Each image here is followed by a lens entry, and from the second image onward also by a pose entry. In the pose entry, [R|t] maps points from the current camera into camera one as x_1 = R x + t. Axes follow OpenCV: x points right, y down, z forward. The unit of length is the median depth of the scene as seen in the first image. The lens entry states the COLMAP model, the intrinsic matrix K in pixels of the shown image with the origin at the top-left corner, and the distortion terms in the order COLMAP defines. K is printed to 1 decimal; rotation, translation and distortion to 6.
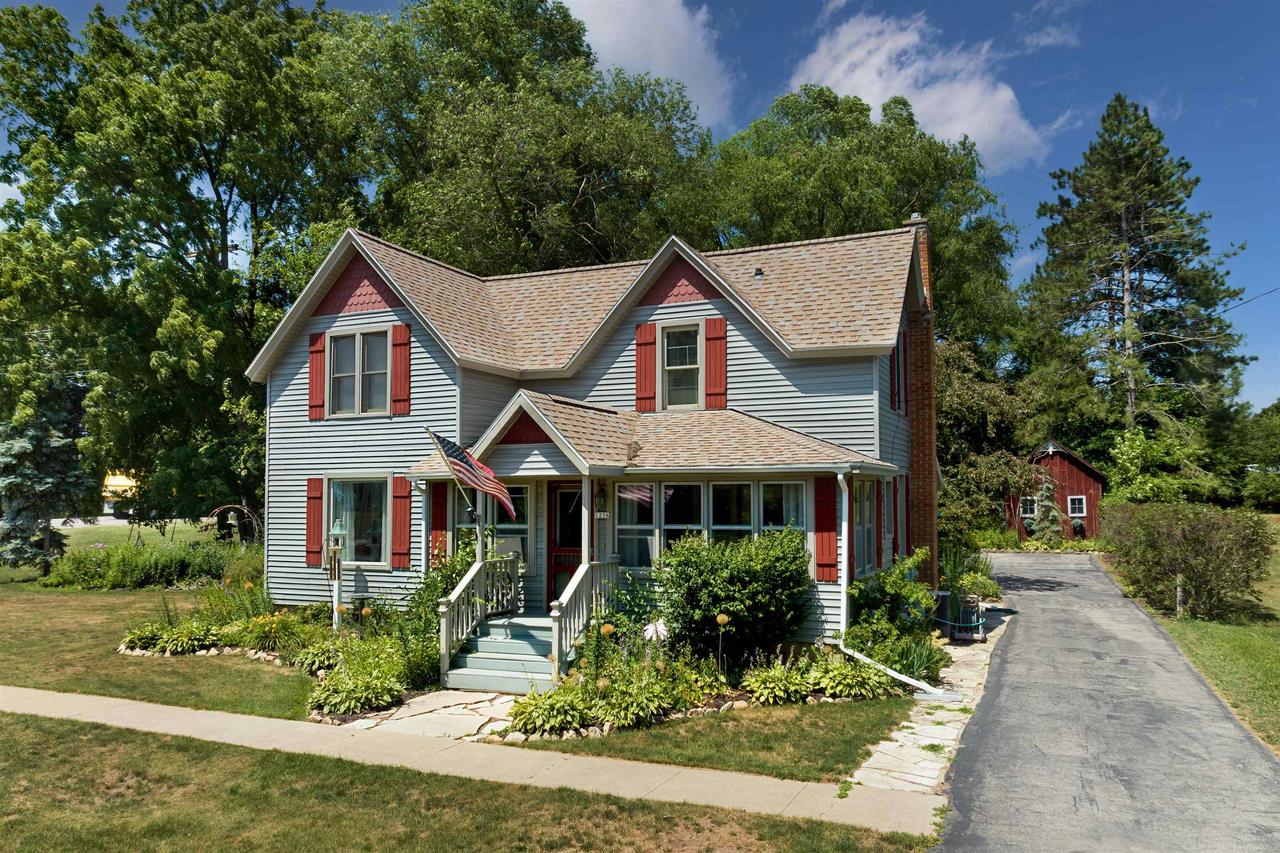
lens RADIAL K [[919.7, 0, 624.5], [0, 919.7, 547.1], [0, 0, 1]] dist [-0.006871, -0.000750]
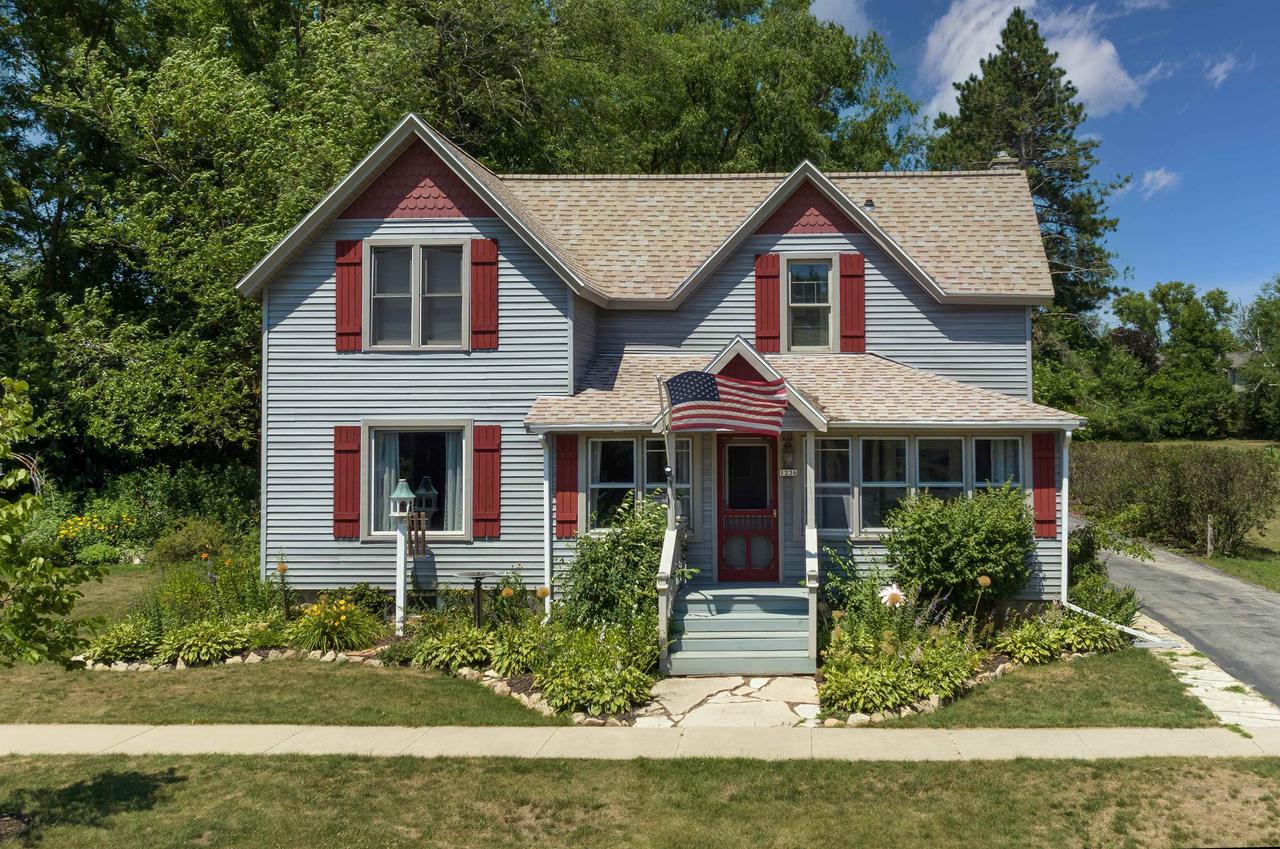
lens RADIAL K [[1137.7, 0, 759.0], [0, 1137.7, 488.7], [0, 0, 1]] dist [-0.007608, -0.002457]
pose [[0.931602, -0.022458, 0.362786, -0.411747], [0.020896, 0.999748, 0.008231, -0.025659], [-0.362879, -0.000087, 0.931836, -0.028762]]
